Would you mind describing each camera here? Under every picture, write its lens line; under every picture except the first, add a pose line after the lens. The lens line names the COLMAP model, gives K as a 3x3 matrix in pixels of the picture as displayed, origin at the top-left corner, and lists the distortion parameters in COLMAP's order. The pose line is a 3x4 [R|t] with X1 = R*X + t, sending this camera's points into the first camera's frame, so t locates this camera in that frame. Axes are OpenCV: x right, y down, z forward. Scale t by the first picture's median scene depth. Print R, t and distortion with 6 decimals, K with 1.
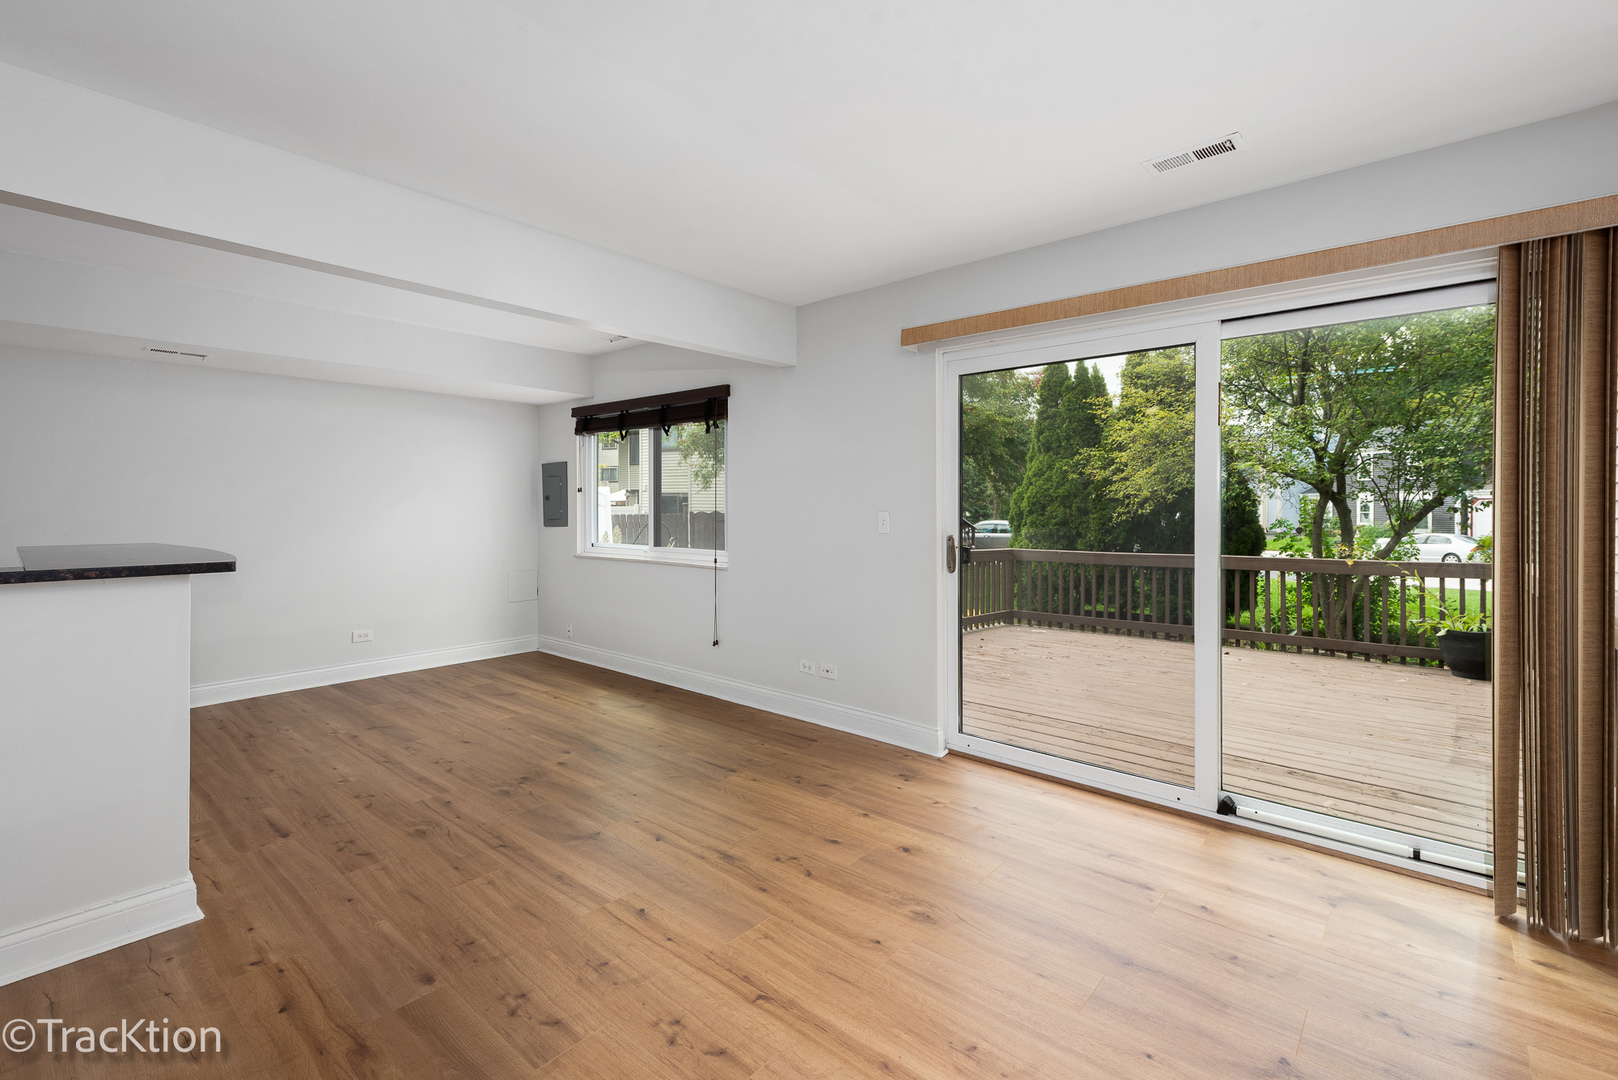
lens RADIAL K [[727.9, 0, 820.7], [0, 727.9, 499.6], [0, 0, 1]] dist [0.004846, -0.000022]
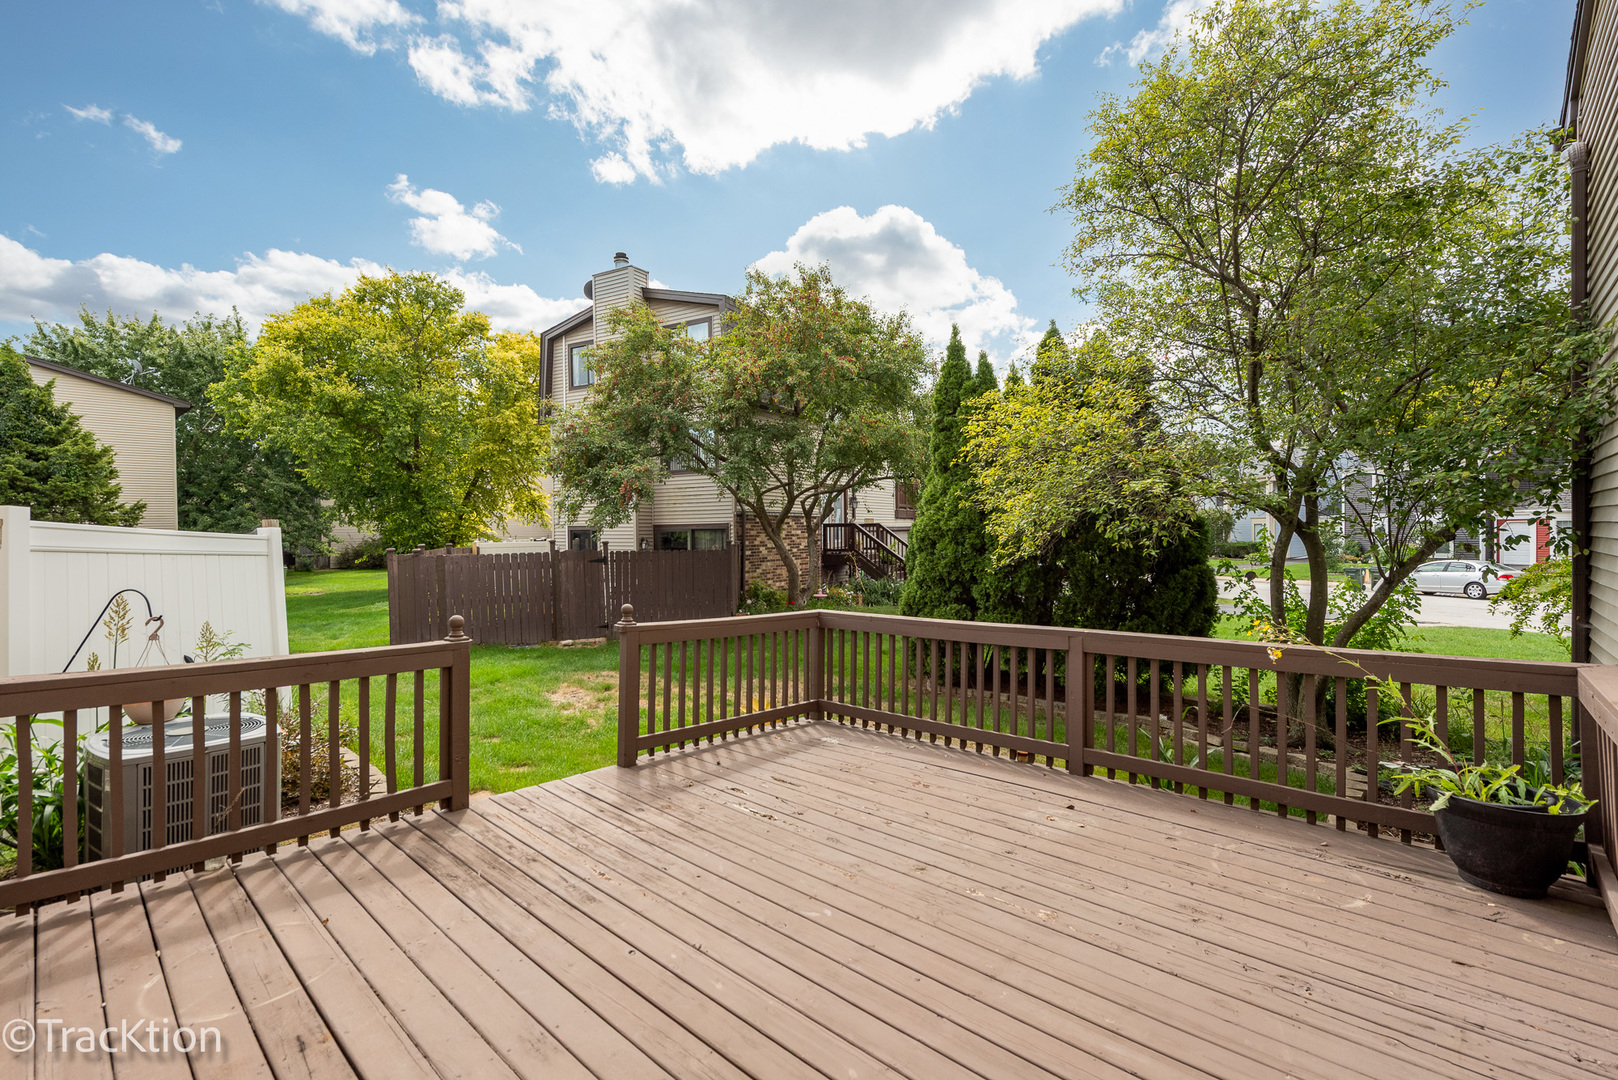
lens RADIAL K [[727.9, 0, 803.7], [0, 727.9, 537.8], [0, 0, 1]] dist [0.004846, -0.000022]
pose [[0.999315, -0.013871, -0.034311, 0.202344], [0.014473, 0.999745, 0.017361, -0.011882], [0.034062, -0.017845, 0.999260, 0.225855]]
